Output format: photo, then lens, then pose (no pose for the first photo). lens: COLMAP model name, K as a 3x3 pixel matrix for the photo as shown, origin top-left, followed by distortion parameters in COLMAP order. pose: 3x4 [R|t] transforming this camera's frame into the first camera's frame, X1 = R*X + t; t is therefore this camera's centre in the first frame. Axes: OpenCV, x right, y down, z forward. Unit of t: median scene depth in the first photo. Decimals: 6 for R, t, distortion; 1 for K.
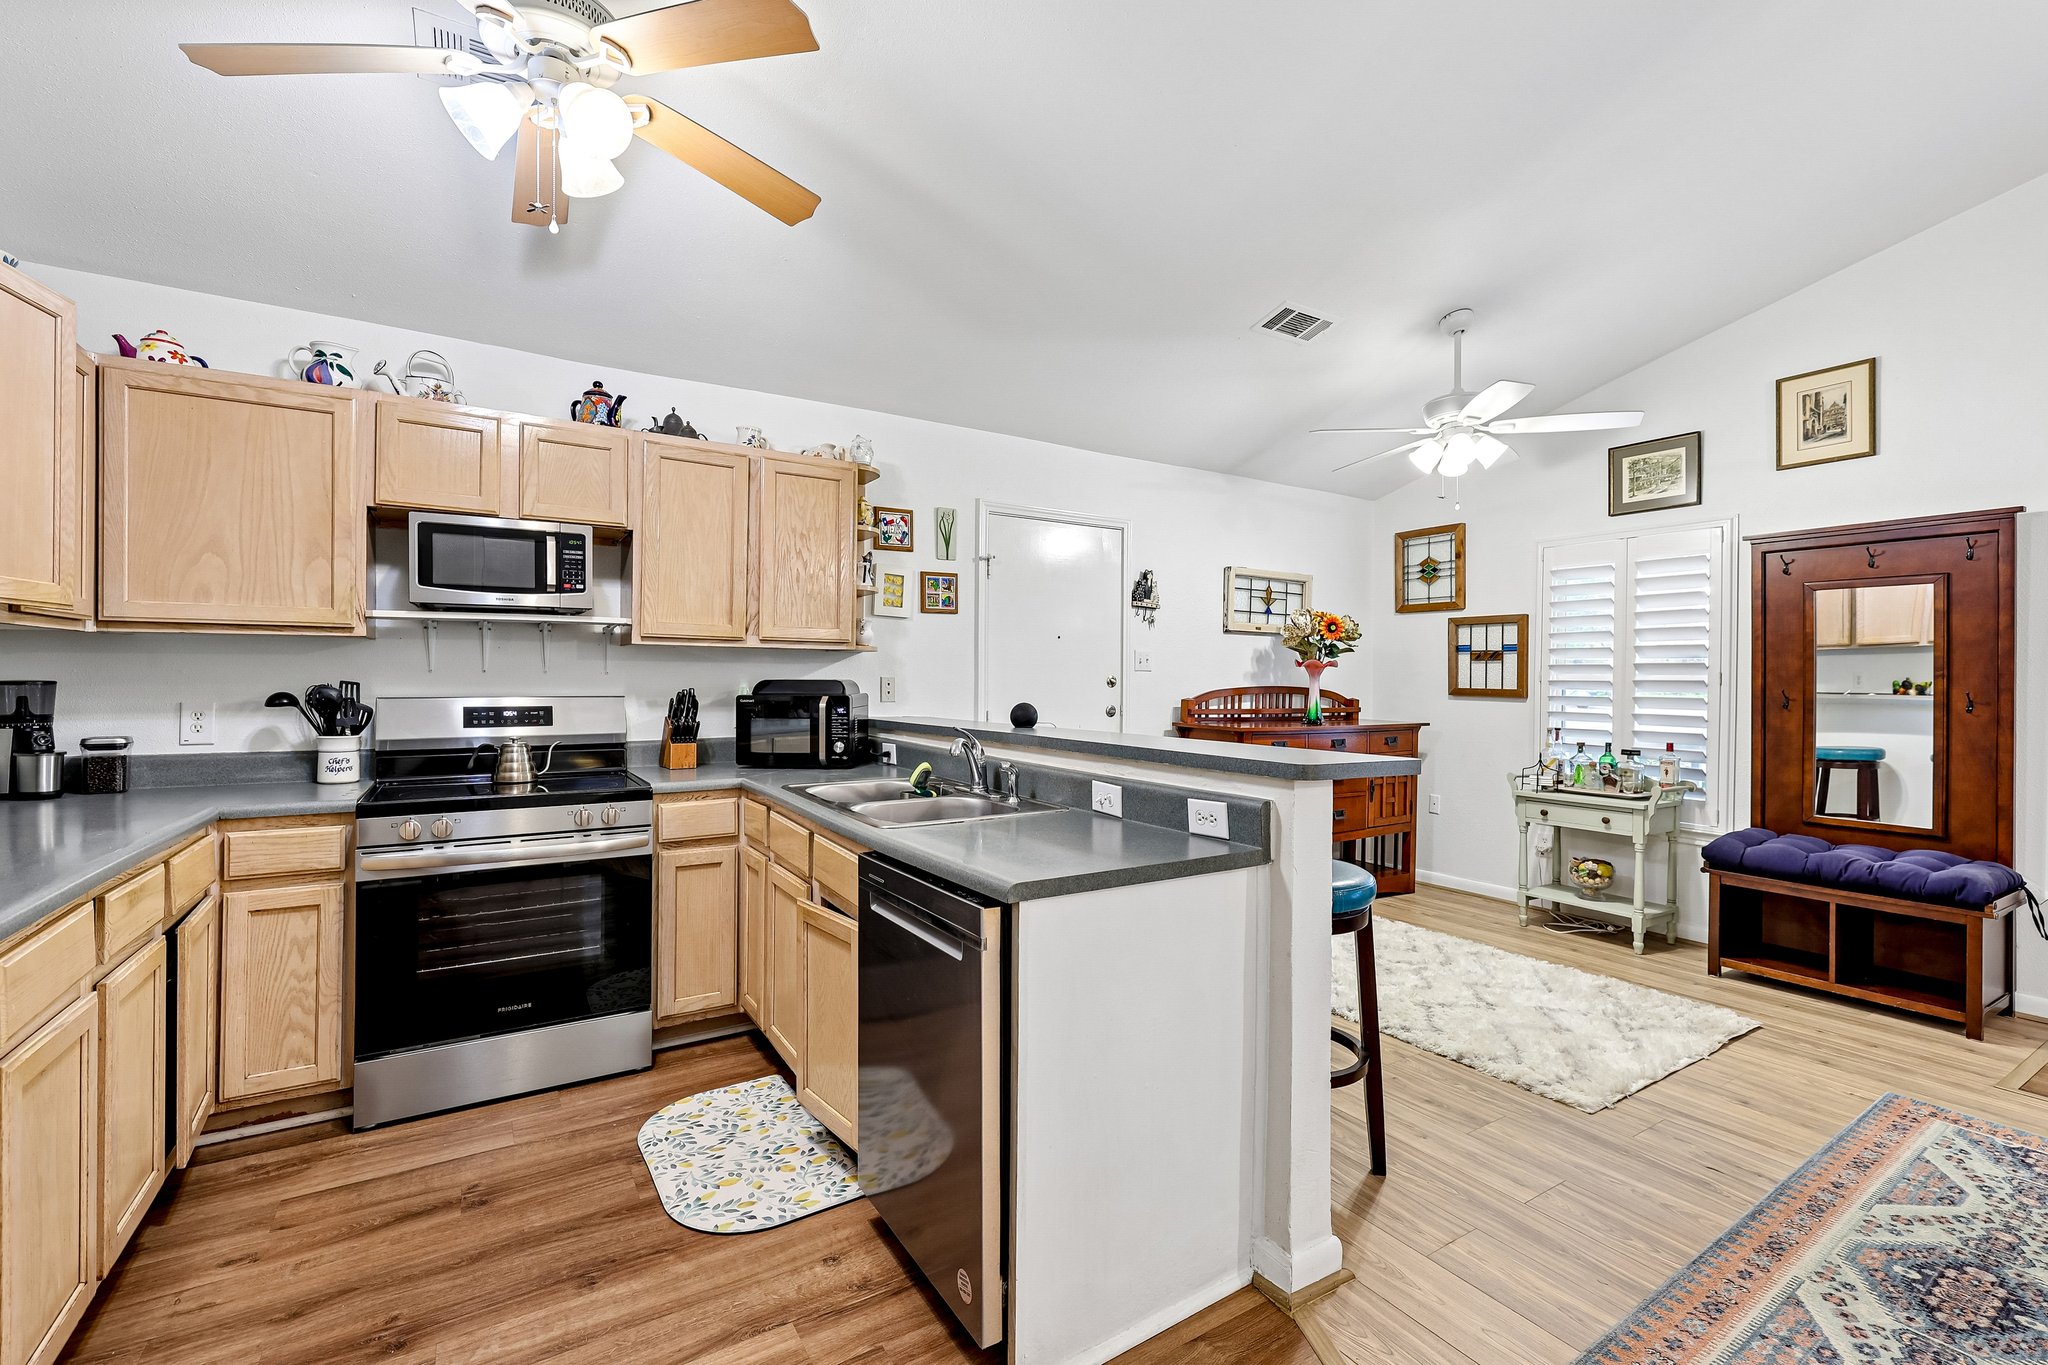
lens RADIAL K [[879.5, 0, 1032.1], [0, 879.5, 681.0], [0, 0, 1]] dist [-0.000449, 0.000062]
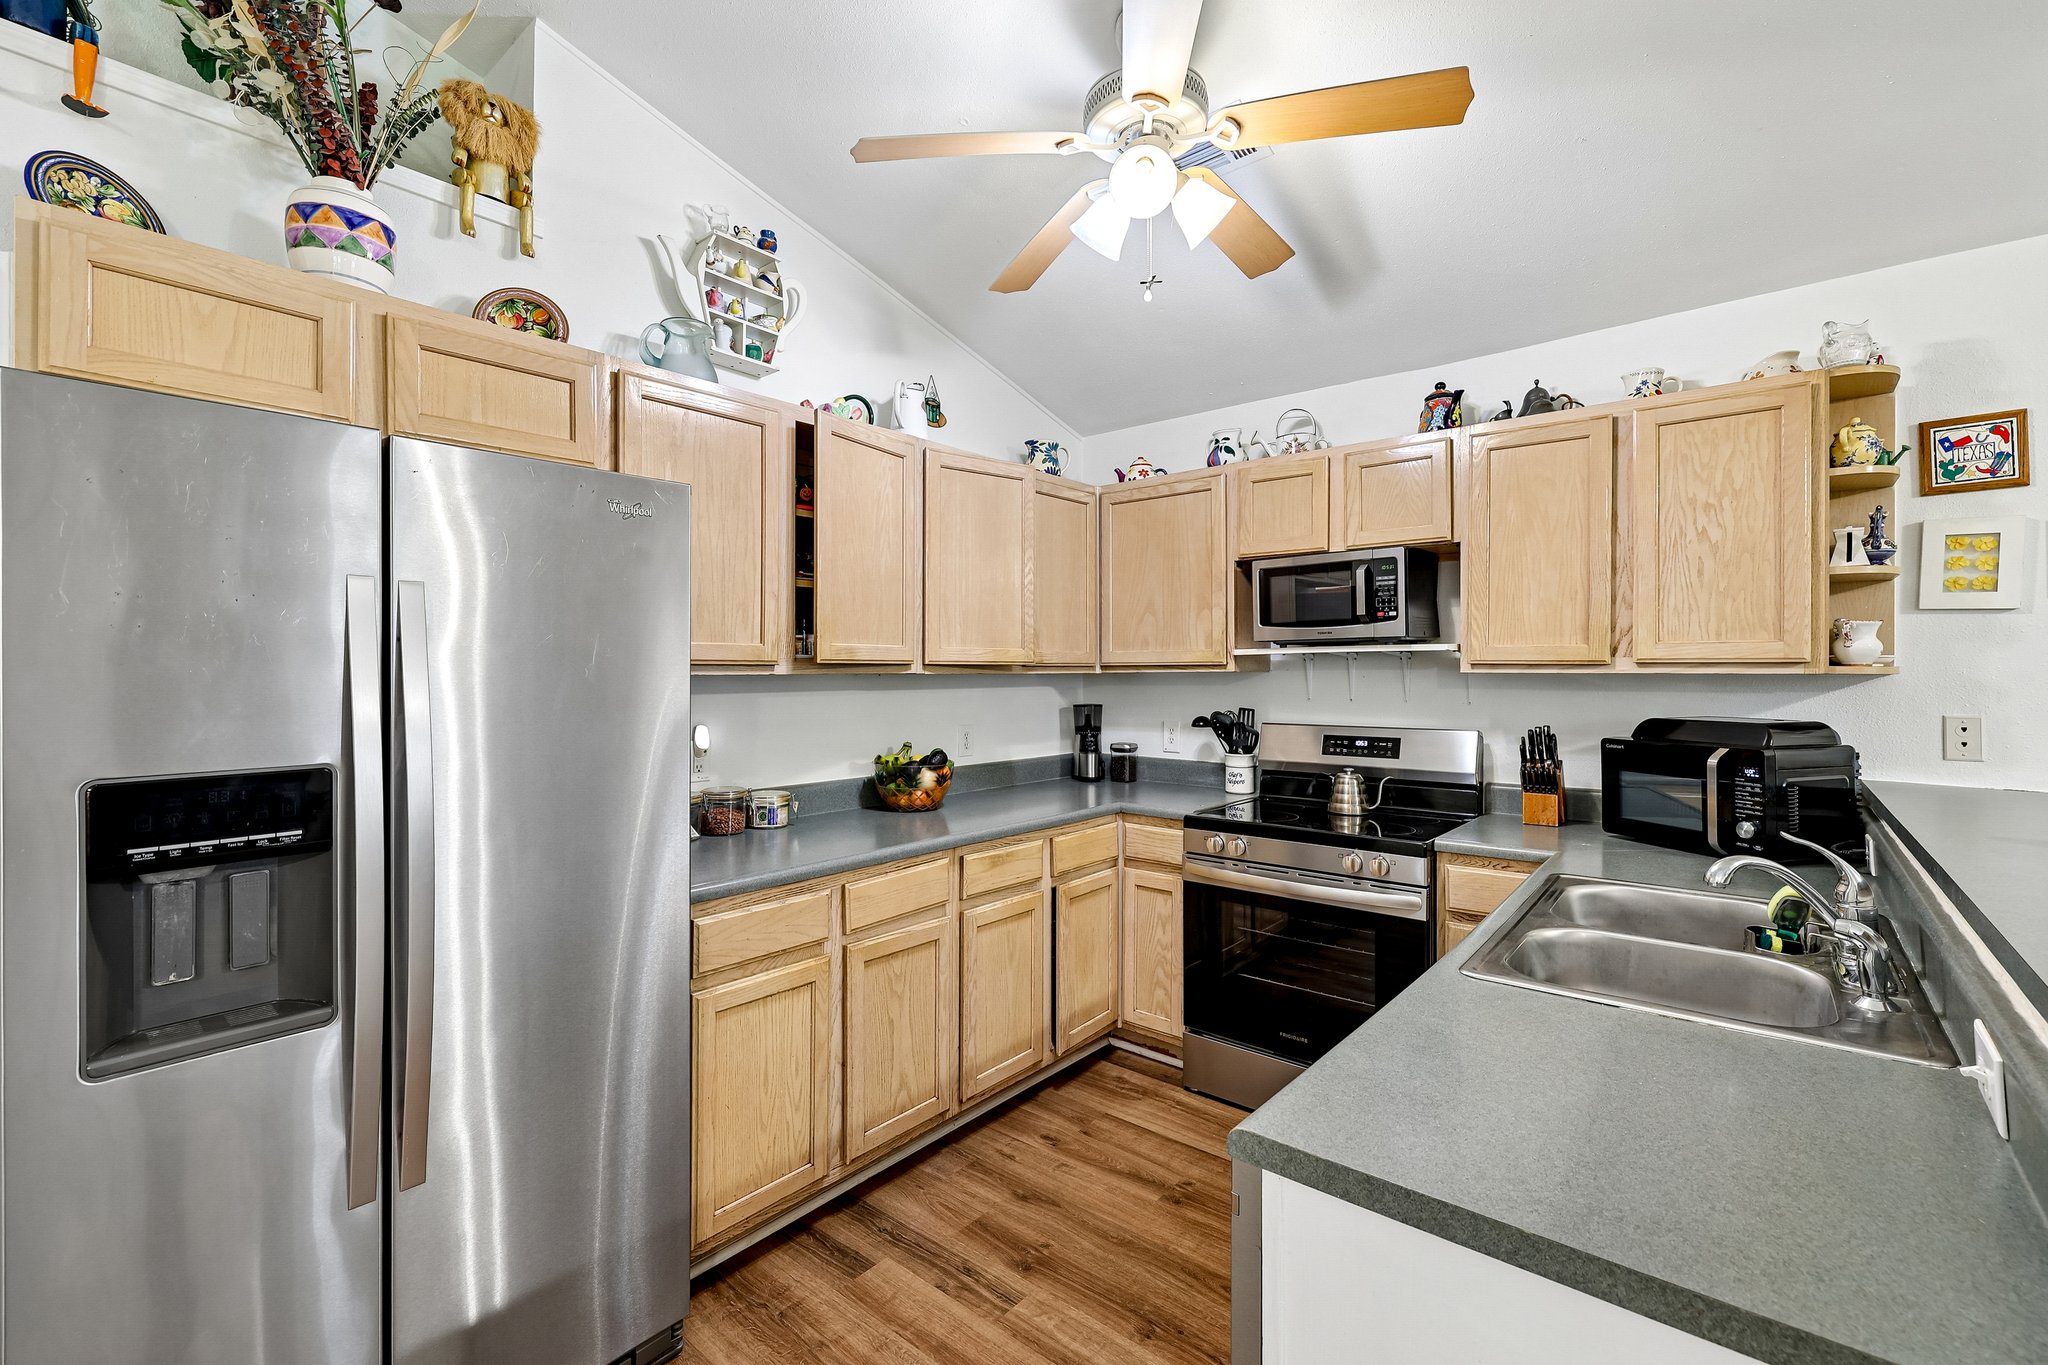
lens RADIAL K [[885.7, 0, 1029.8], [0, 885.7, 667.4], [0, 0, 1]] dist [-0.000178, 0.000587]
pose [[0.306717, -0.011704, -0.951729, 0.264661], [-0.001527, 0.999917, -0.012789, -0.038080], [0.951799, 0.005376, 0.306674, 0.348973]]
